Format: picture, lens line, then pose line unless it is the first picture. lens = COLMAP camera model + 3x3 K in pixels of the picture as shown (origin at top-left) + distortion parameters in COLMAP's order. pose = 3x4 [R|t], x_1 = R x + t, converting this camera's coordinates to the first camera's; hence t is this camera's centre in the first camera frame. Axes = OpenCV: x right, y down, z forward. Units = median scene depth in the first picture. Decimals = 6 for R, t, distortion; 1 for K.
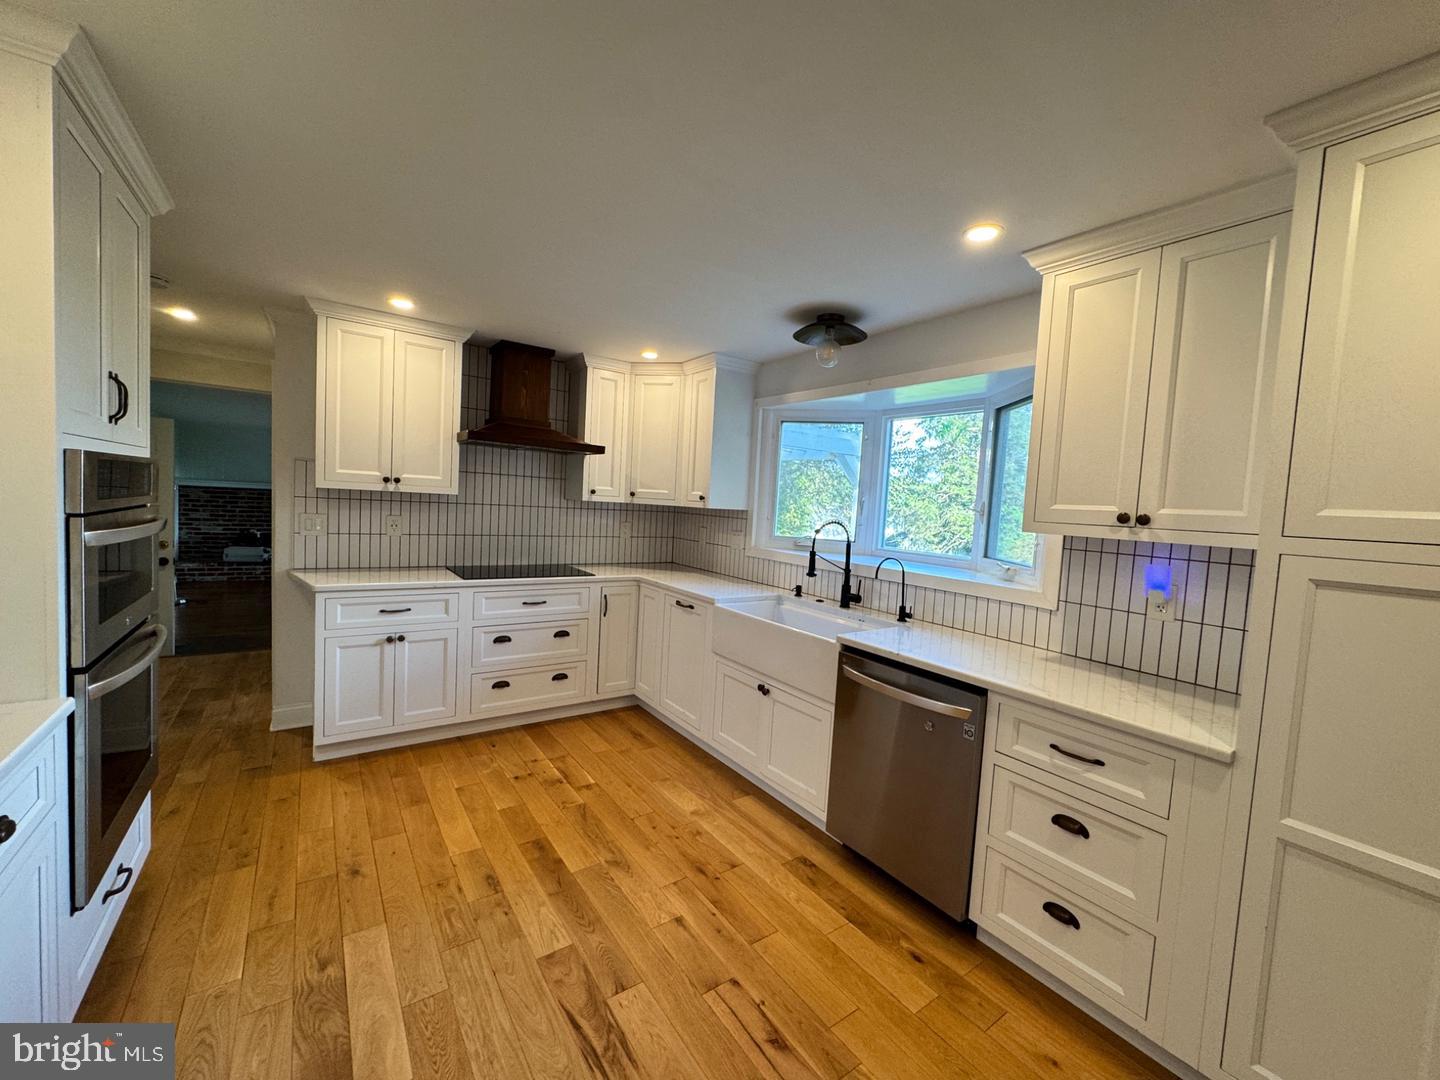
lens RADIAL K [[576.9, 0, 718.9], [0, 576.9, 539.3], [0, 0, 1]] dist [0.001172, 0.000469]
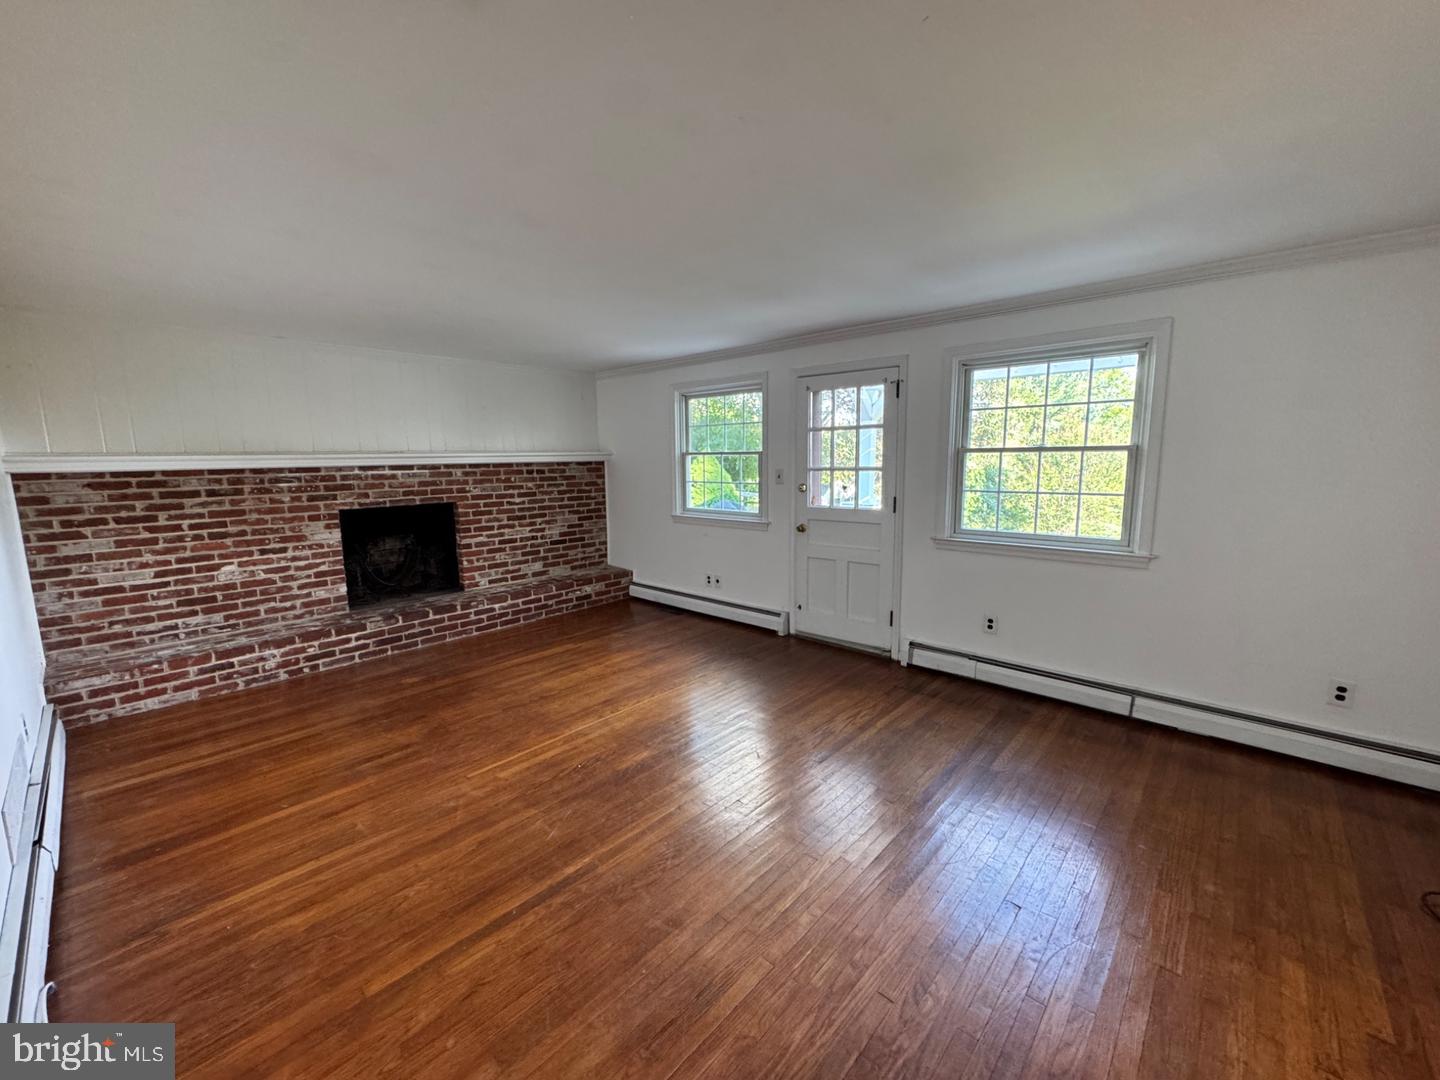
lens RADIAL K [[576.9, 0, 723.3], [0, 576.9, 541.8], [0, 0, 1]] dist [0.001172, 0.000469]
pose [[0.976671, -0.092140, 0.193969, -0.554656], [0.072378, 0.991661, 0.106626, -0.055929], [-0.202176, -0.090099, 0.975196, 0.531537]]
